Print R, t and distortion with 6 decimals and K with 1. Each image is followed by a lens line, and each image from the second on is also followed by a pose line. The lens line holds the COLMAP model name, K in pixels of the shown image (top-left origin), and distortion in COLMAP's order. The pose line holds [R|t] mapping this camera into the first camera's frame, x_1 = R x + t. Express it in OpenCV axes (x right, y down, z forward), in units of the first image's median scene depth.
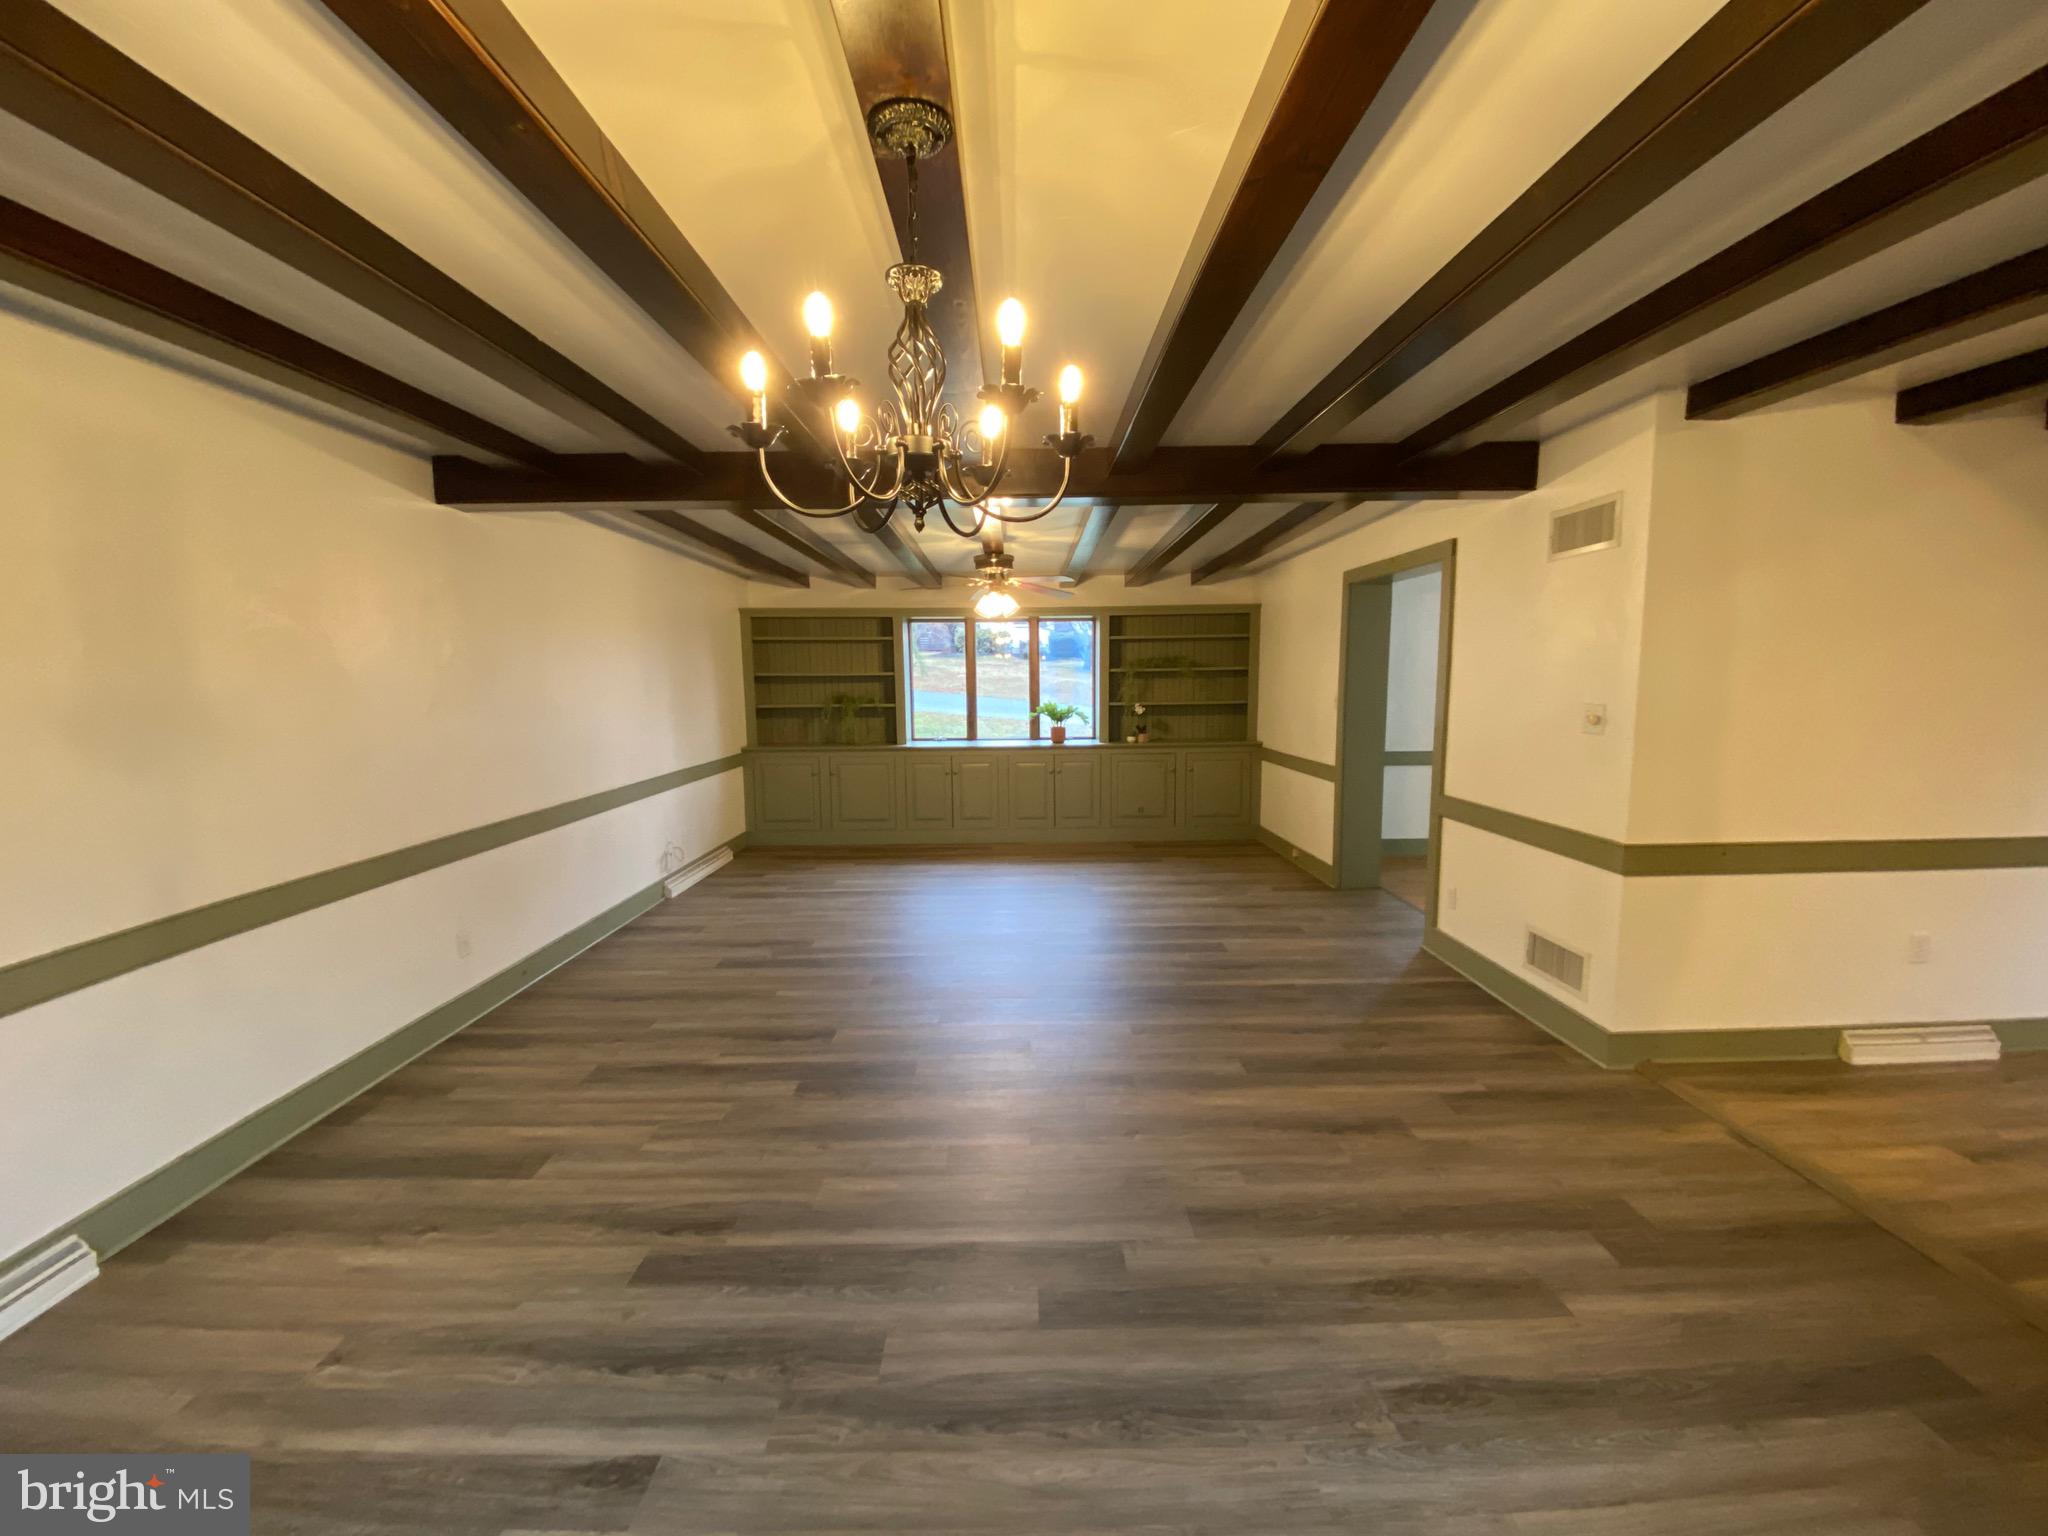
lens RADIAL K [[825.2, 0, 1022.9], [0, 825.2, 780.0], [0, 0, 1]] dist [0.026668, -0.025784]
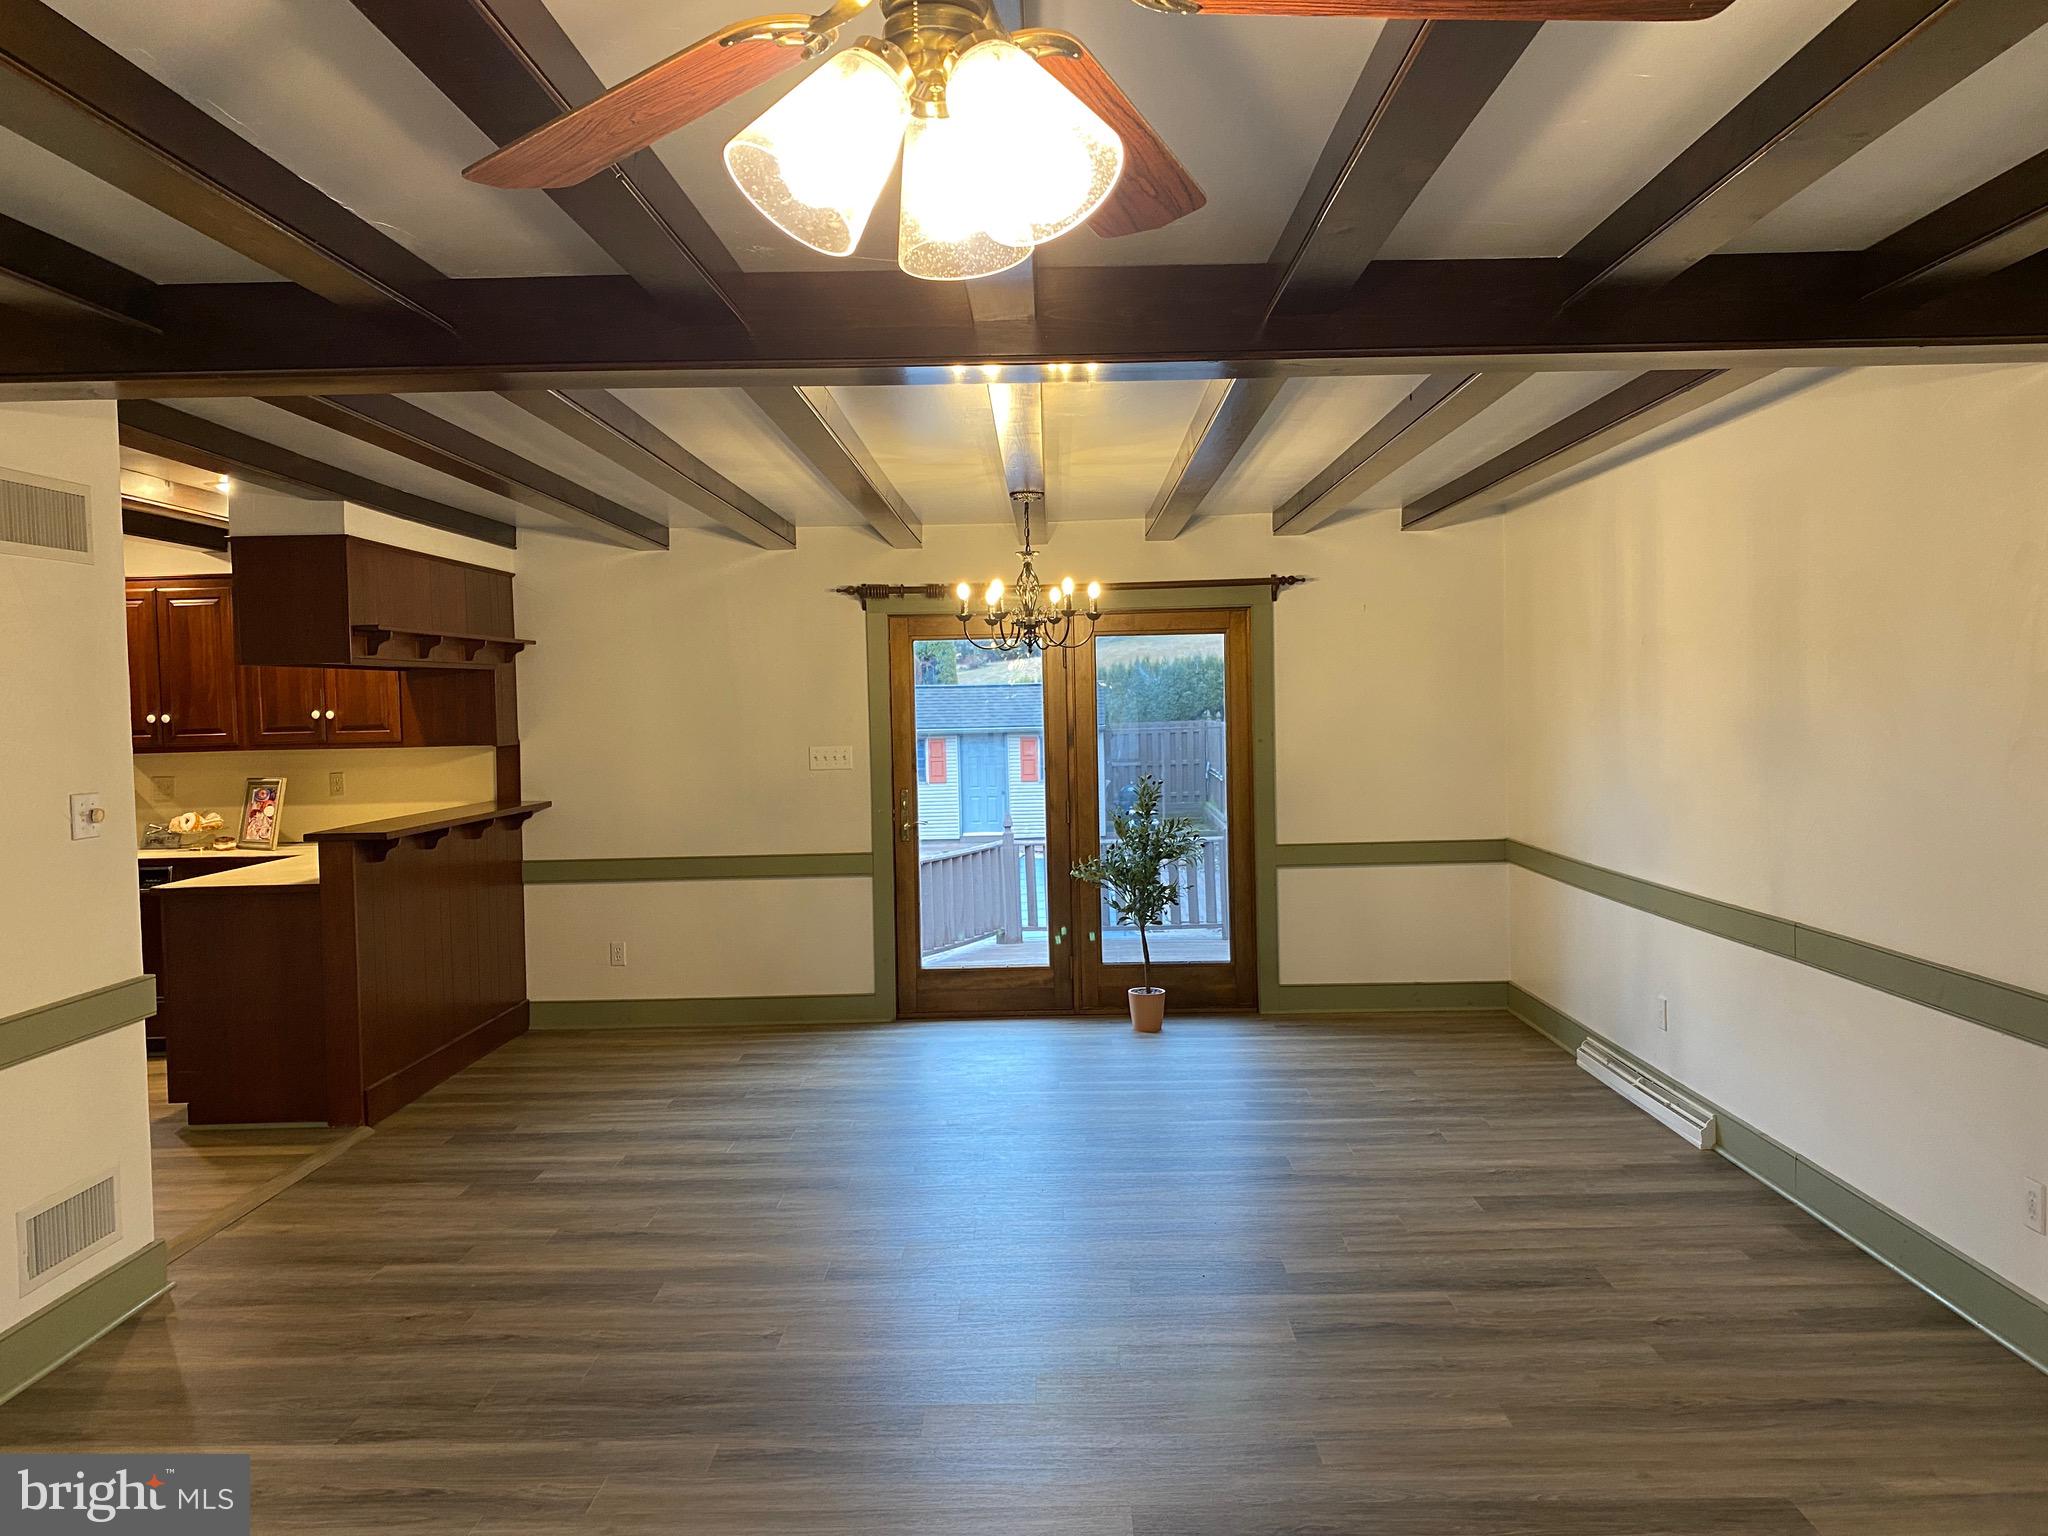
lens RADIAL K [[1541.4, 0, 1025.3], [0, 1541.4, 755.2], [0, 0, 1]] dist [0.013607, -0.007222]
pose [[-0.999298, 0.029741, 0.022784, -0.088461], [0.032968, 0.986941, 0.157671, -0.307752], [-0.017797, 0.158311, -0.987229, 2.333851]]
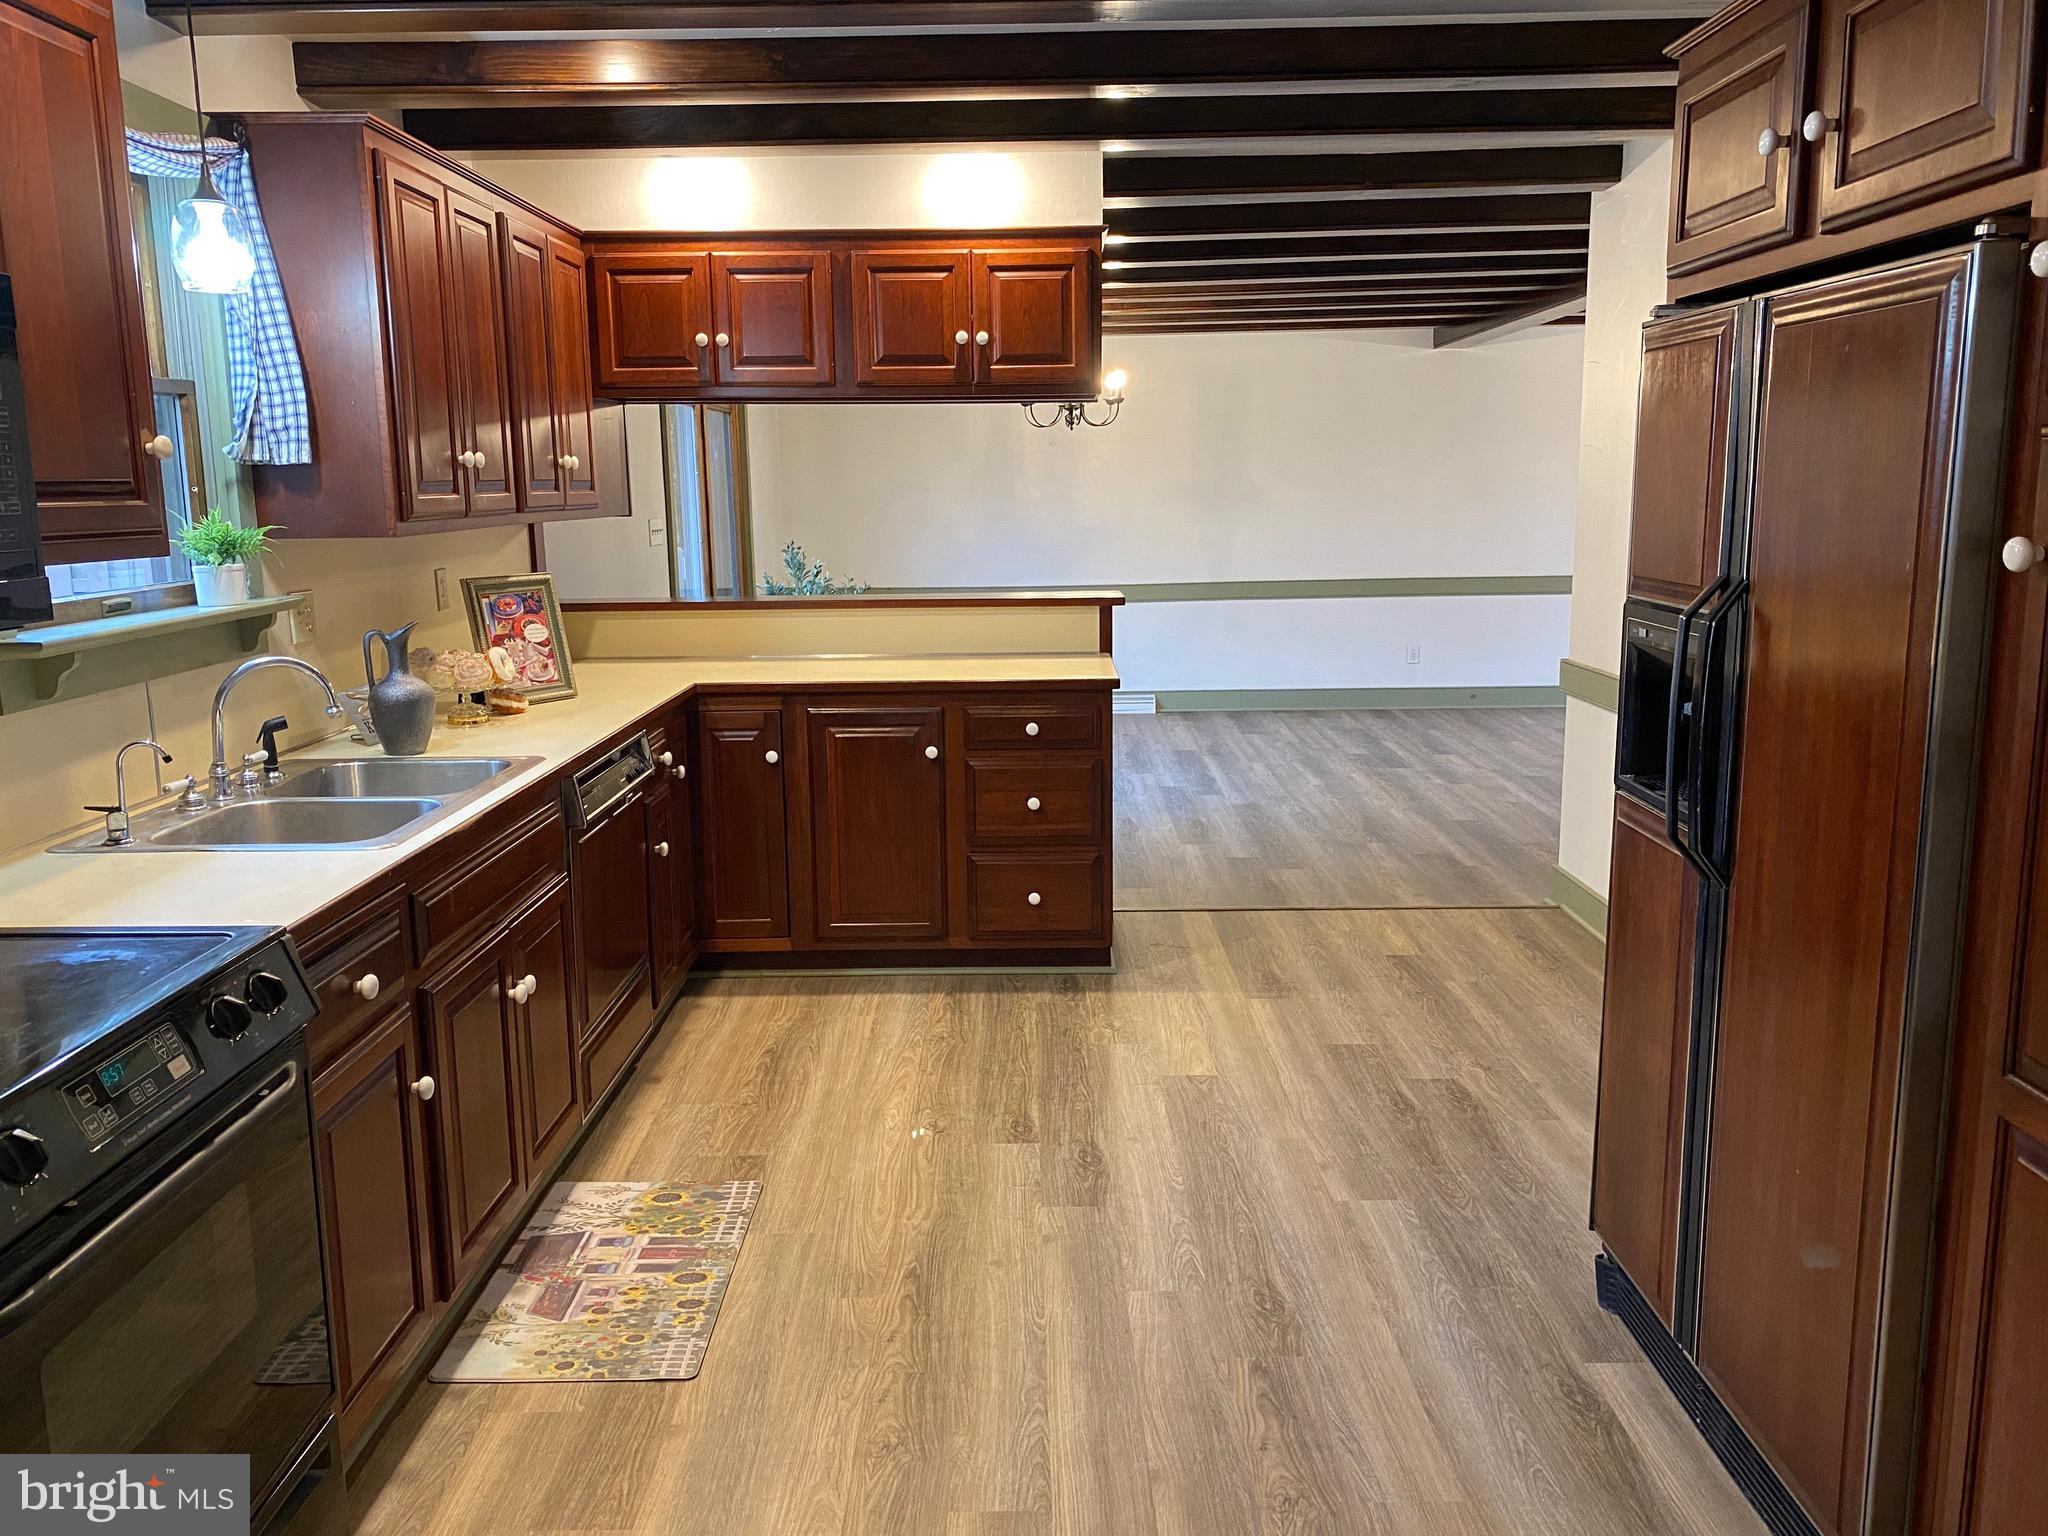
lens RADIAL K [[1552.5, 0, 1010.5], [0, 1552.5, 736.5], [0, 0, 1]] dist [-0.005700, -0.003900]
pose [[-0.024933, 0.170315, -0.985074, 2.510533], [-0.108517, 0.979097, 0.172028, -0.069517], [0.993782, 0.111186, -0.005929, 0.408296]]
